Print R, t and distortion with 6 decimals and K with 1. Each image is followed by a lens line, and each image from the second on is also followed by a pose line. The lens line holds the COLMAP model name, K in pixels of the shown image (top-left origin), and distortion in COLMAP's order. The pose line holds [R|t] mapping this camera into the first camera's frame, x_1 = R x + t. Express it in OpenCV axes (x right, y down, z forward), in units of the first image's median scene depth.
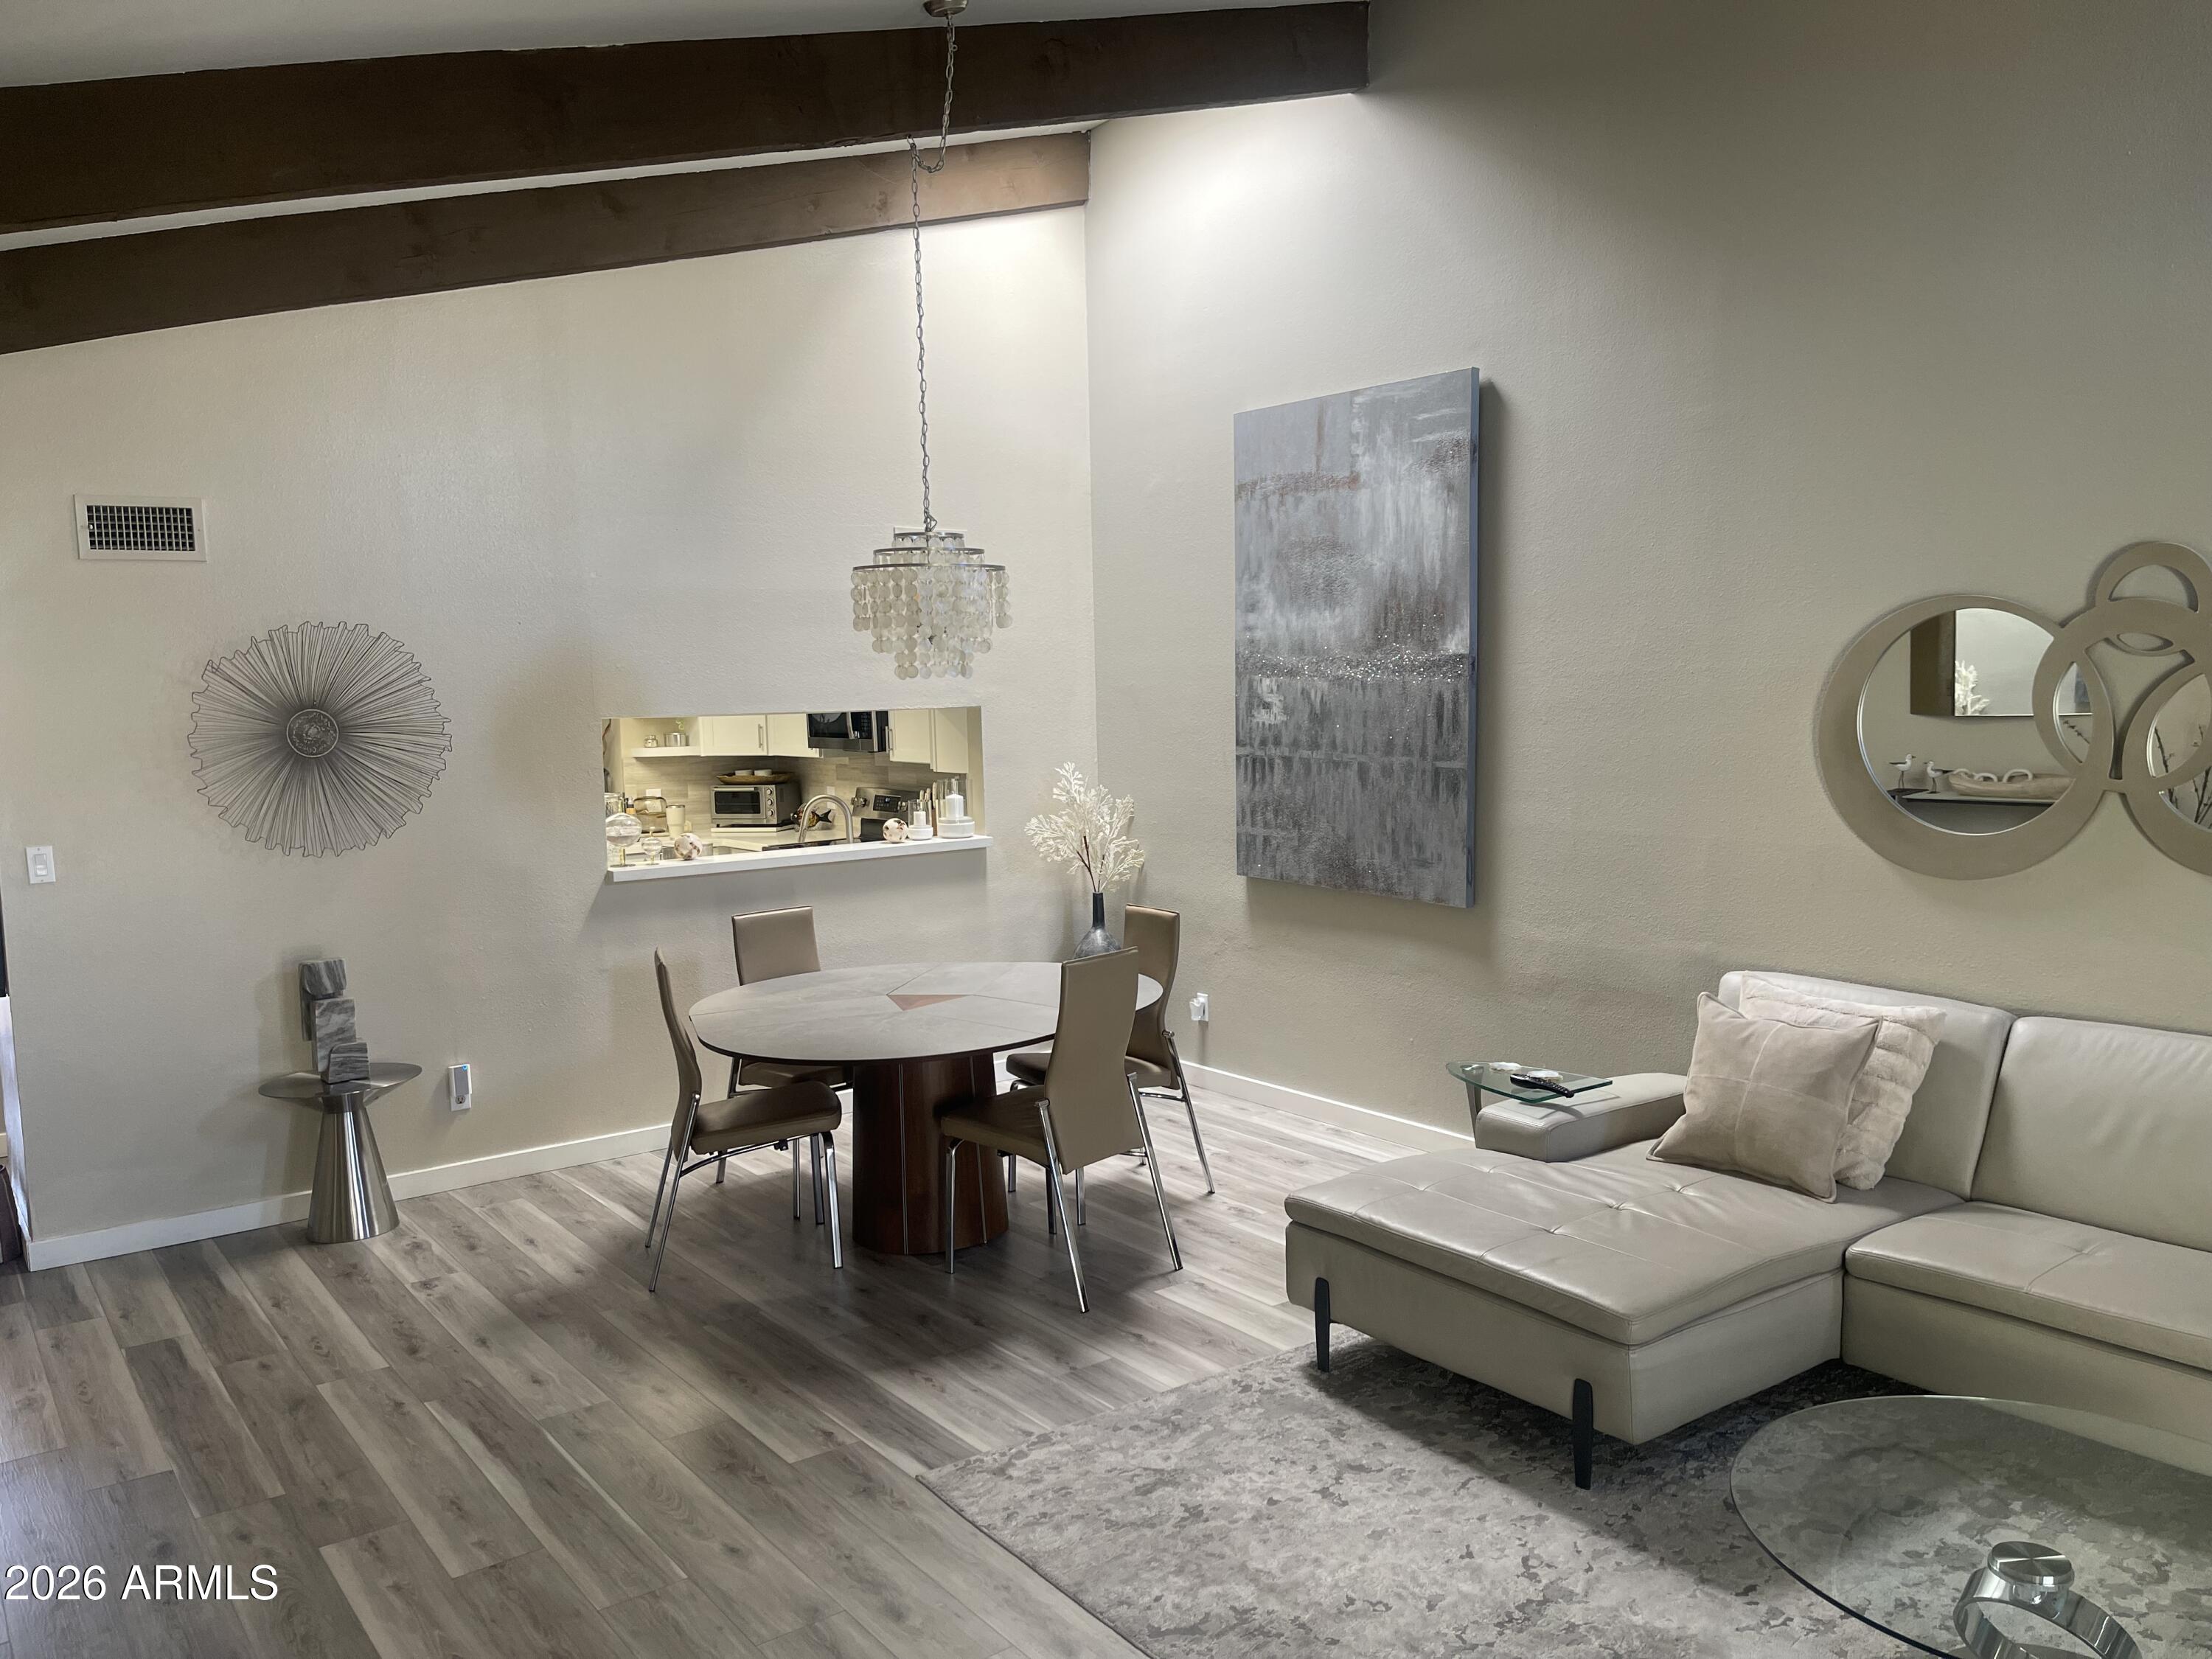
lens RADIAL K [[1666.6, 0, 1129.7], [0, 1666.6, 850.7], [0, 0, 1]] dist [0.077766, -0.101031]
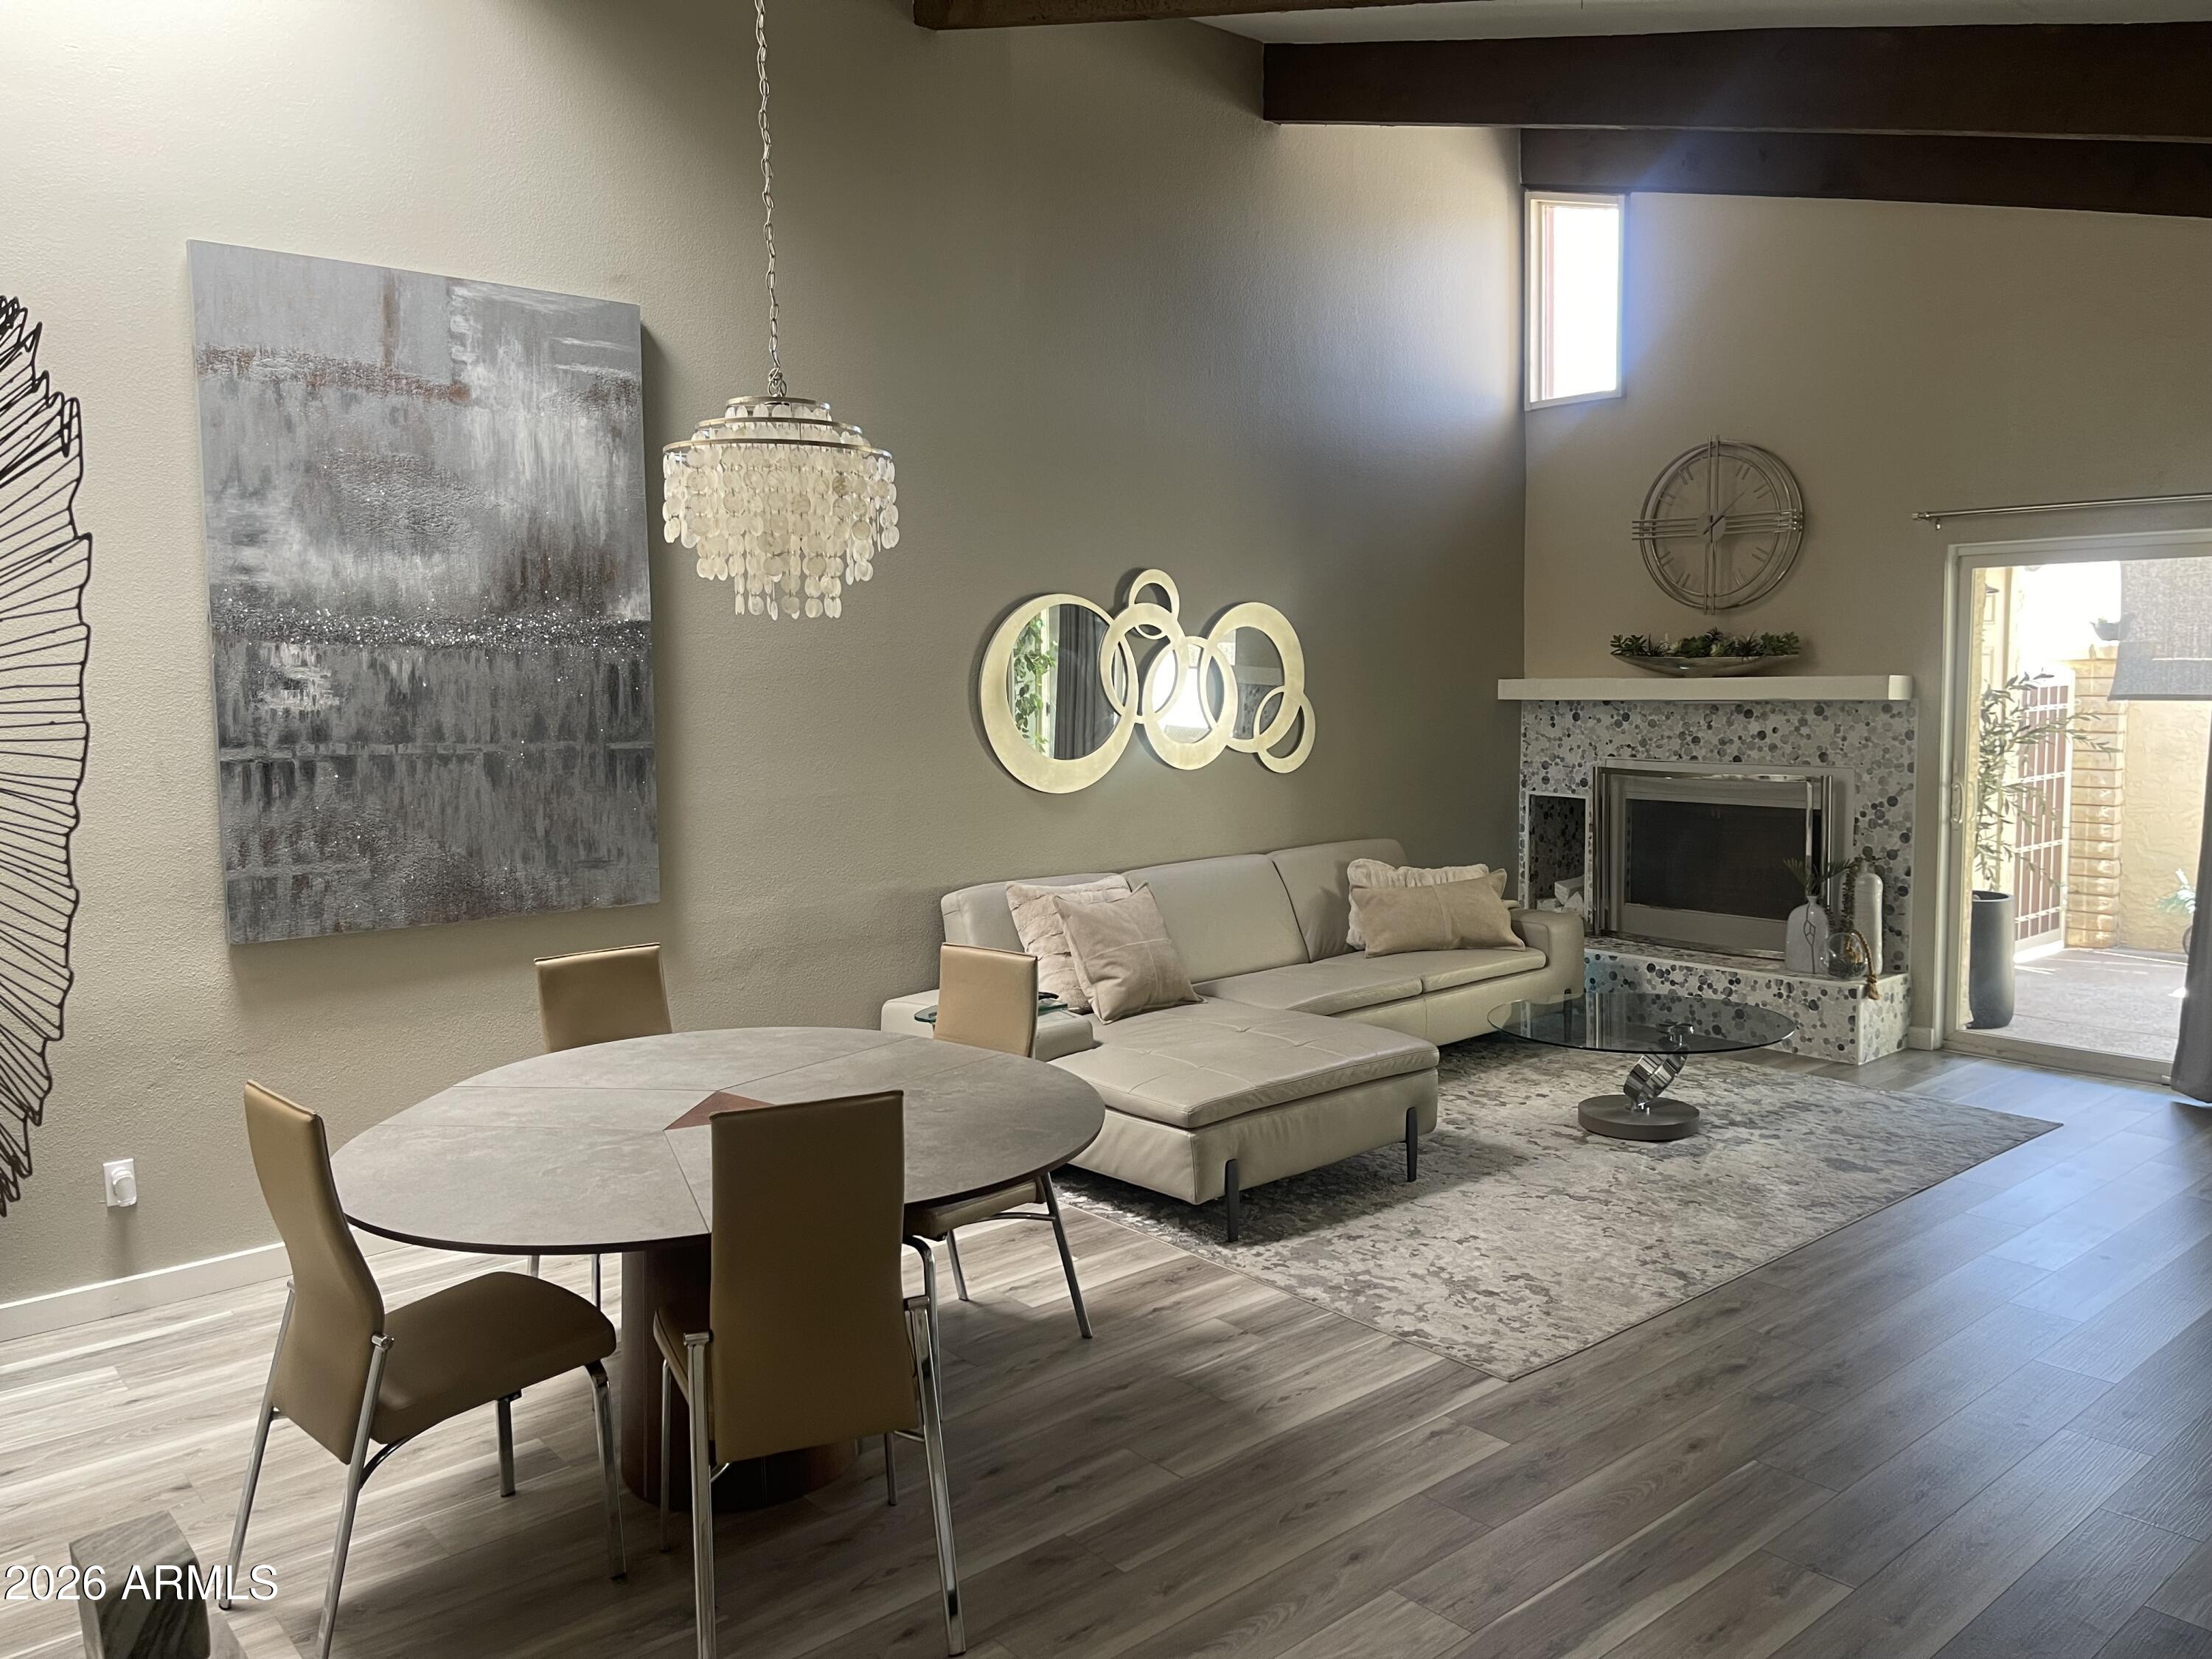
lens RADIAL K [[1666.6, 0, 1105.6], [0, 1666.6, 831.7], [0, 0, 1]] dist [0.077766, -0.101031]
pose [[-0.053293, -0.077025, 0.995604, -0.674396], [0.123794, 0.988820, 0.083126, -0.046464], [-0.990876, 0.127680, -0.043162, 0.754497]]
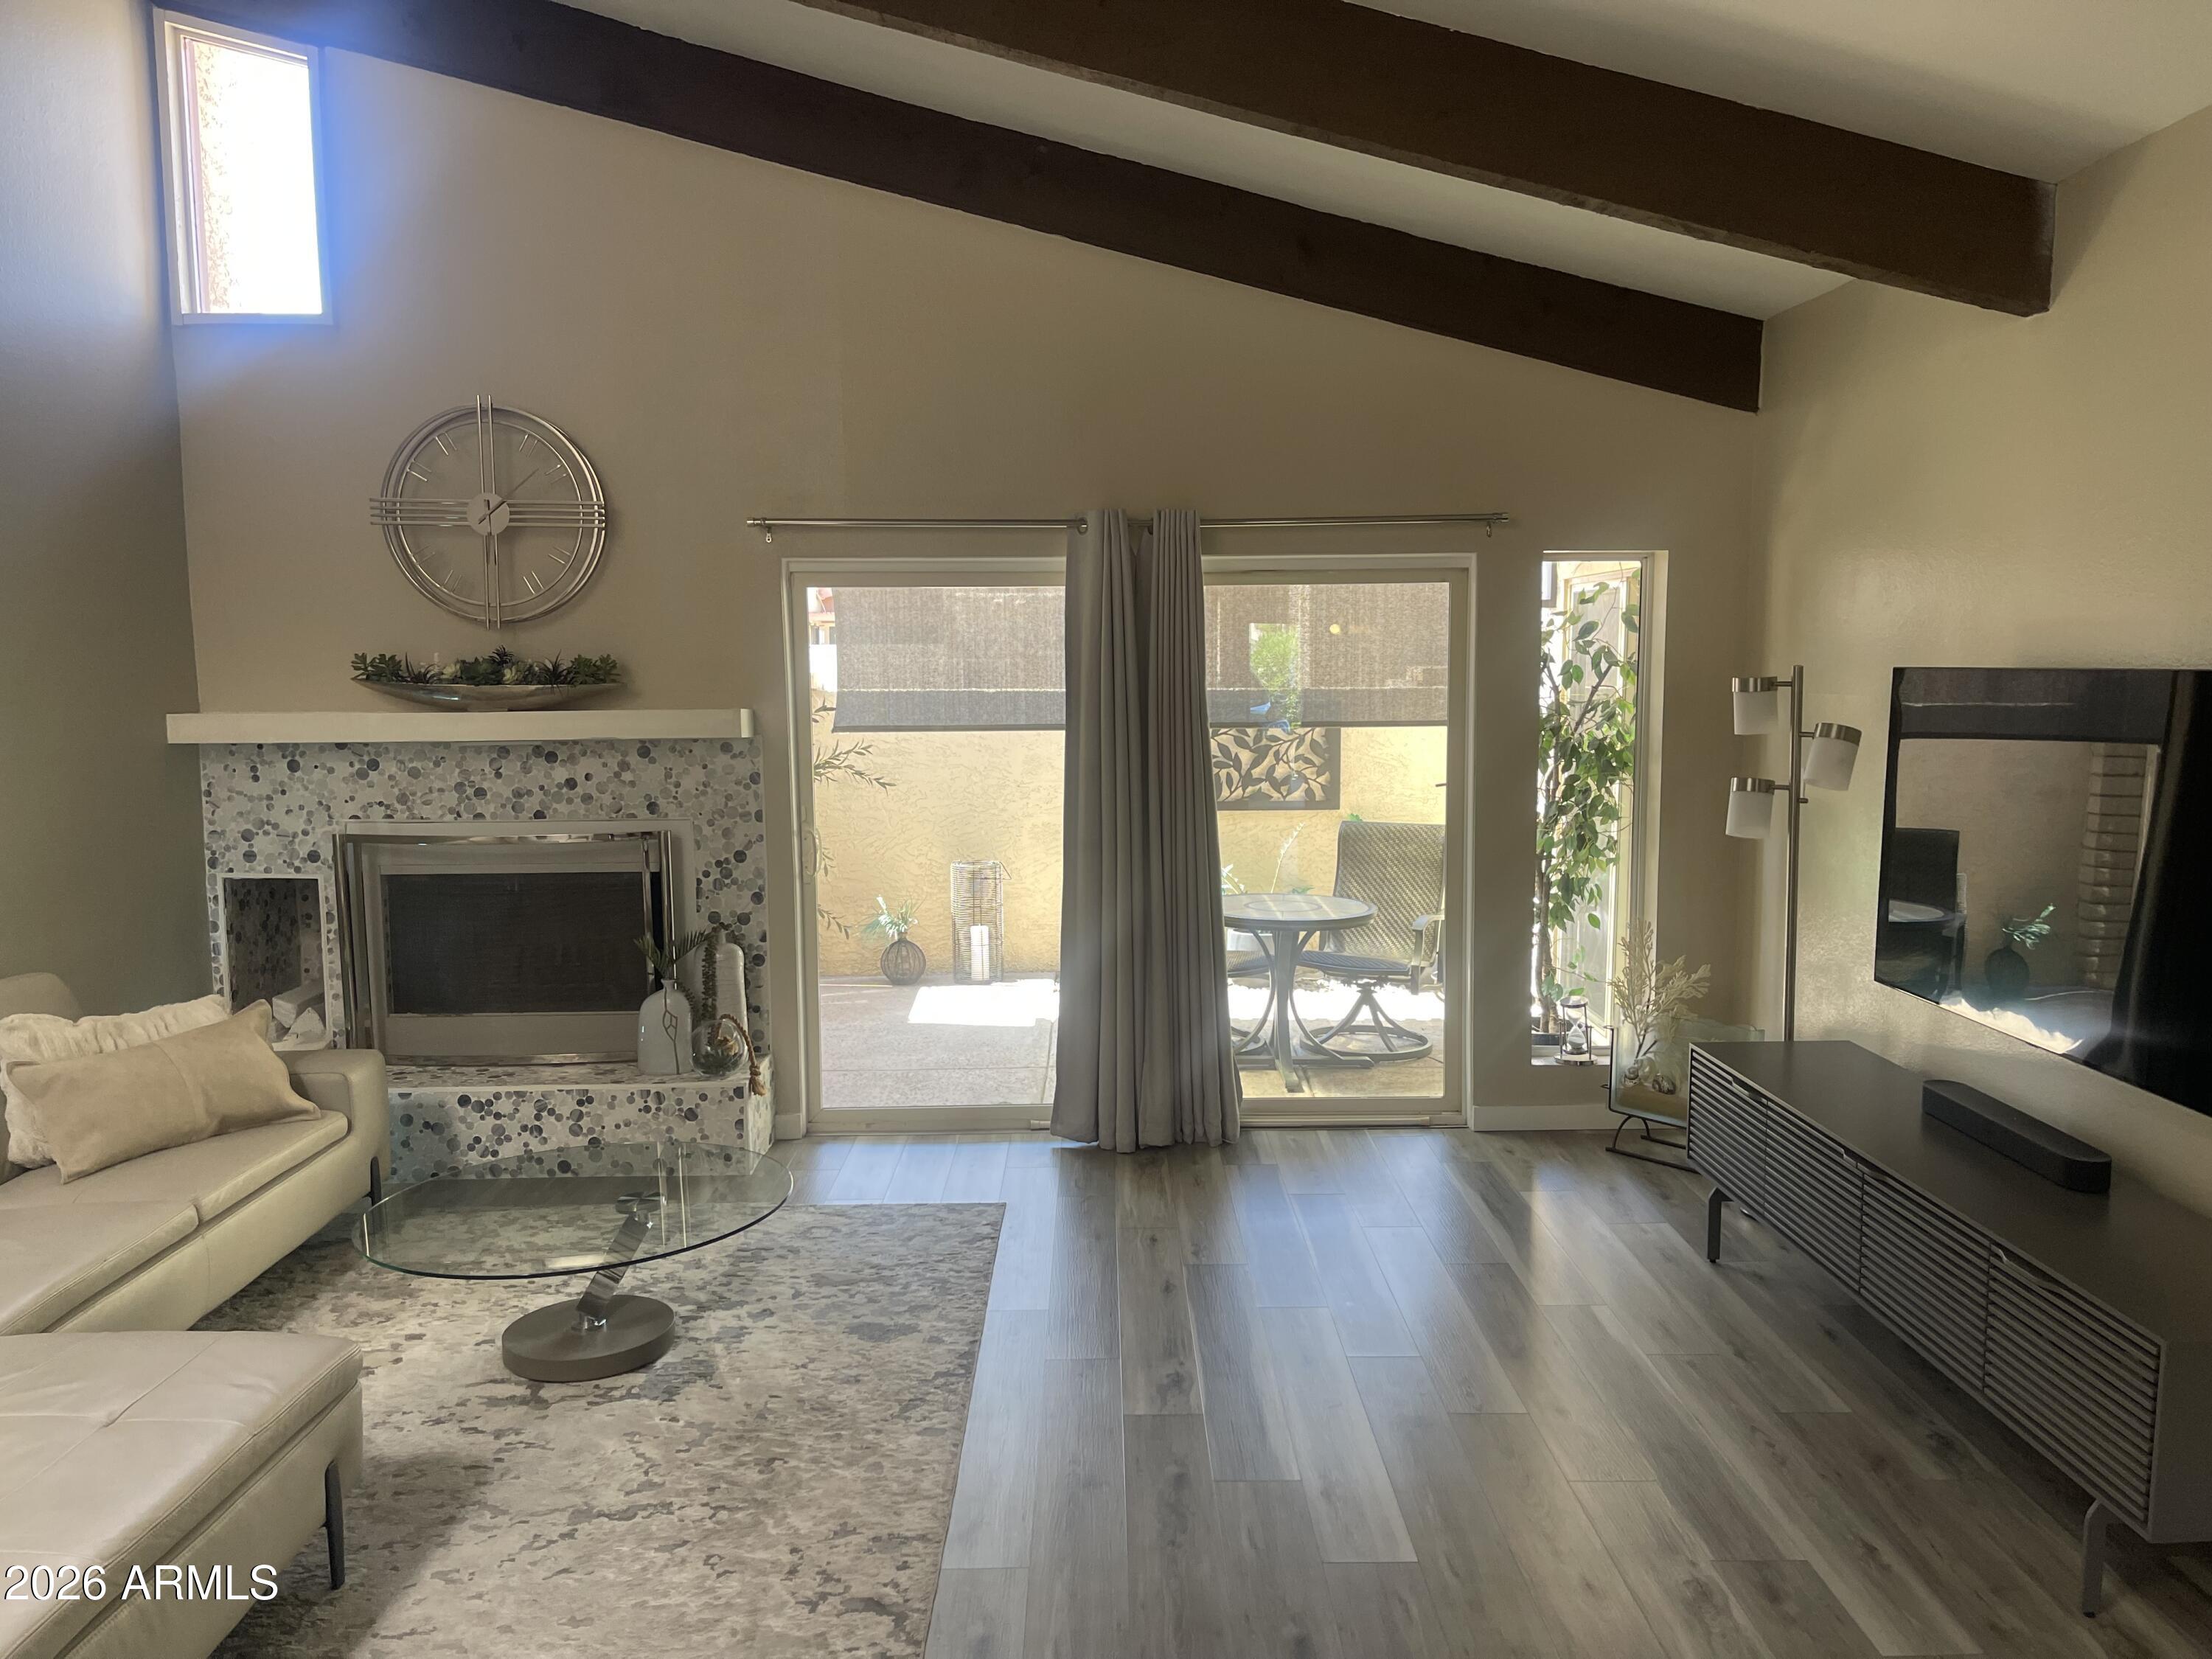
lens RADIAL K [[1666.6, 0, 1133.9], [0, 1666.6, 839.4], [0, 0, 1]] dist [0.077766, -0.101031]
pose [[-0.808799, -0.032193, 0.587204, -0.321654], [0.087516, 0.980794, 0.174313, -0.063693], [-0.581537, 0.192374, -0.790447, 0.802805]]
